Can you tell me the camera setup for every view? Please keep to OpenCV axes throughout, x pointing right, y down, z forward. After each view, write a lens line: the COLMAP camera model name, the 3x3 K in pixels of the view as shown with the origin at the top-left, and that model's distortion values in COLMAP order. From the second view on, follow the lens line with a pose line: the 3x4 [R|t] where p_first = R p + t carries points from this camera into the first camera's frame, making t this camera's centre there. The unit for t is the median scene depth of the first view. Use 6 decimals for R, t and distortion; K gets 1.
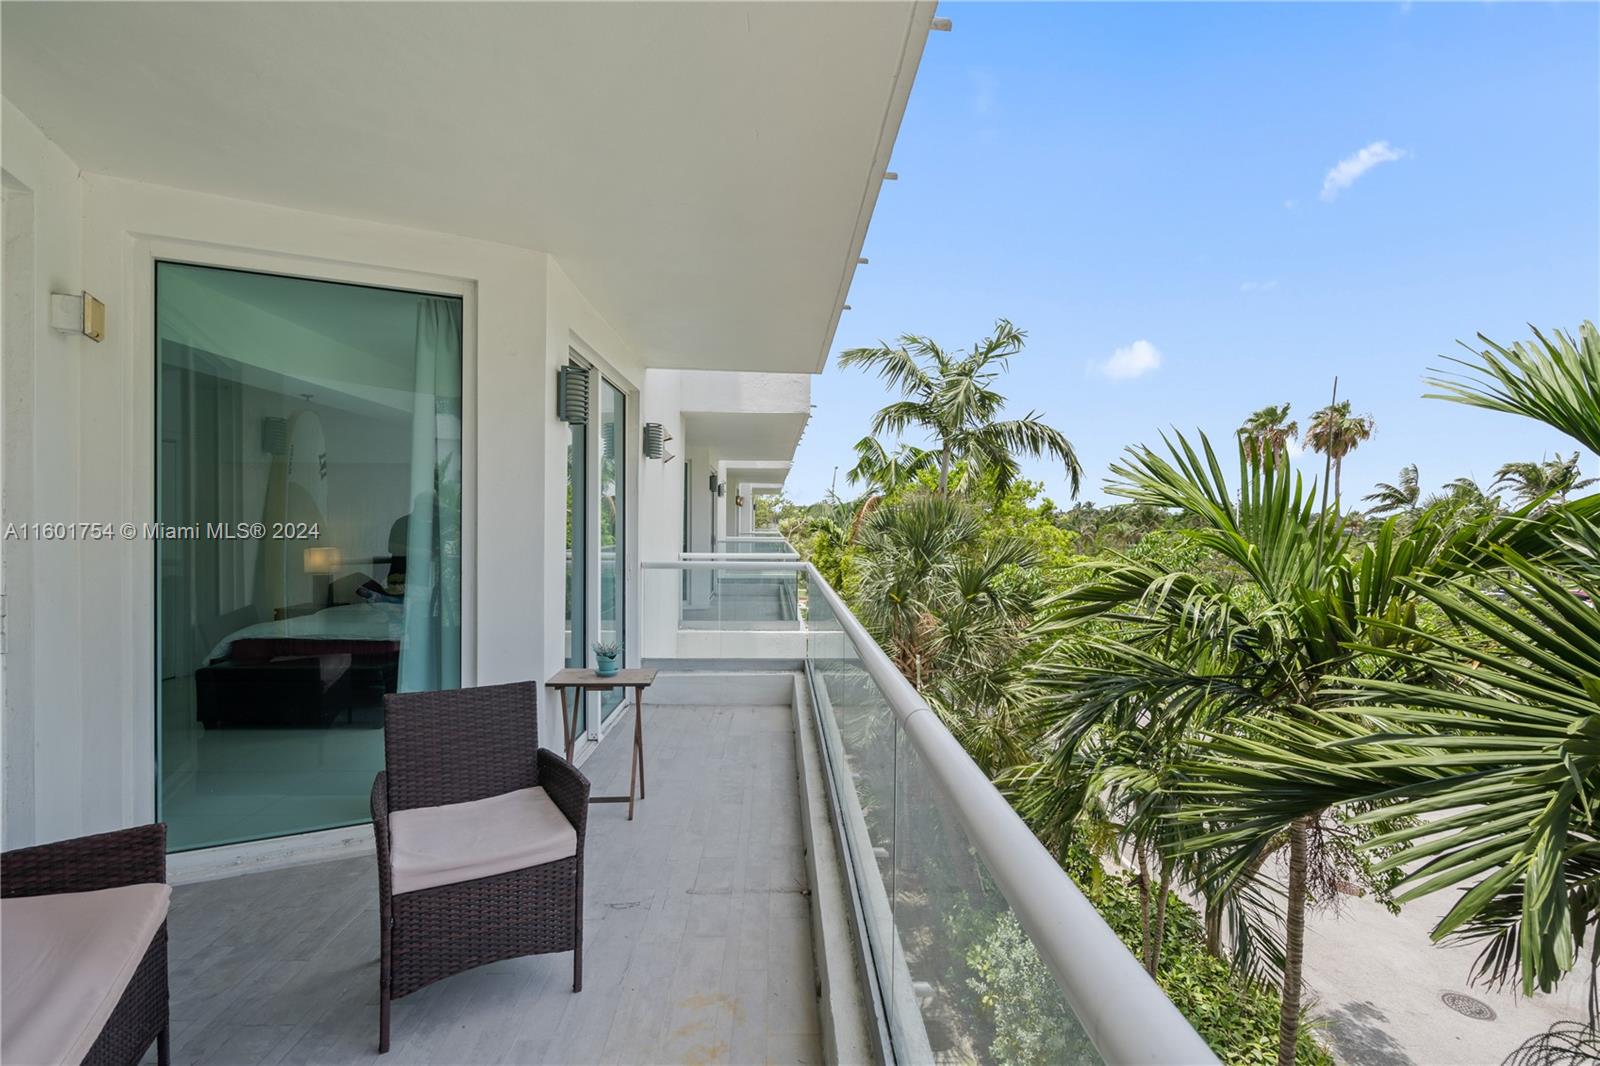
lens RADIAL K [[731.3, 0, 772.3], [0, 731.3, 522.4], [0, 0, 1]] dist [-0.004968, 0.002971]
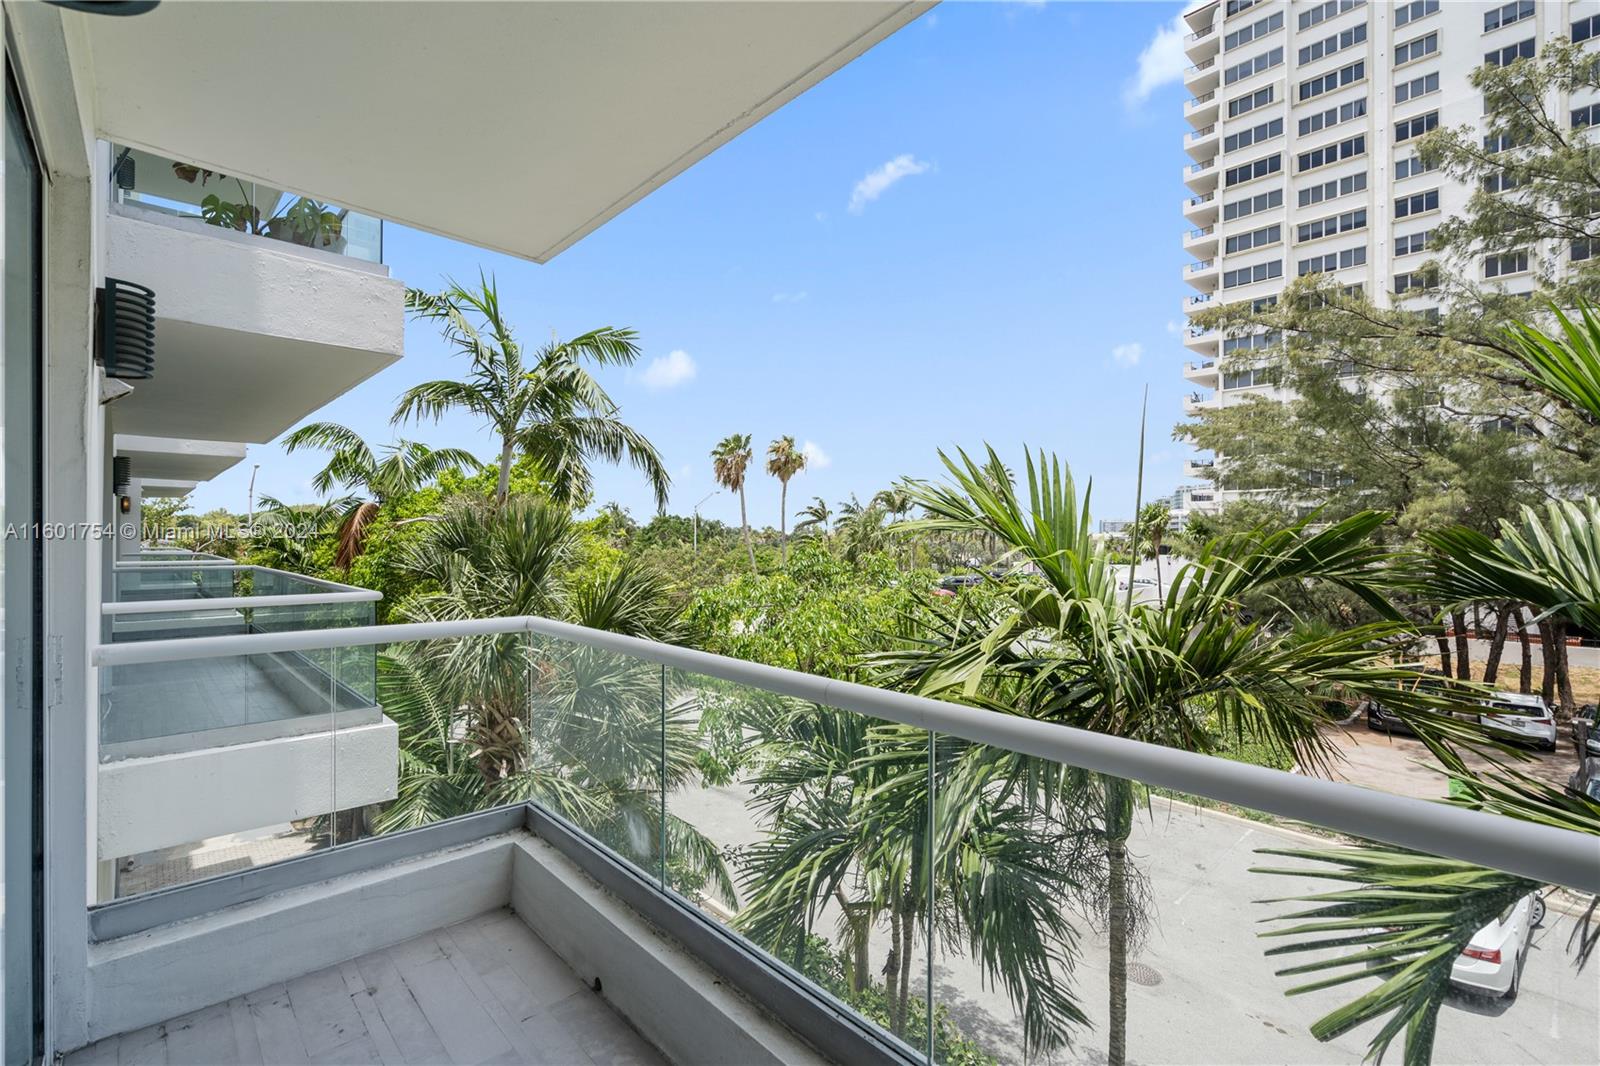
lens RADIAL K [[731.3, 0, 786.5], [0, 731.3, 526.7], [0, 0, 1]] dist [-0.004968, 0.002971]
pose [[0.739633, 0.004750, 0.672993, -0.039751], [0.003495, 0.999934, -0.010899, -0.000640], [-0.673001, 0.010414, 0.739568, 0.114833]]
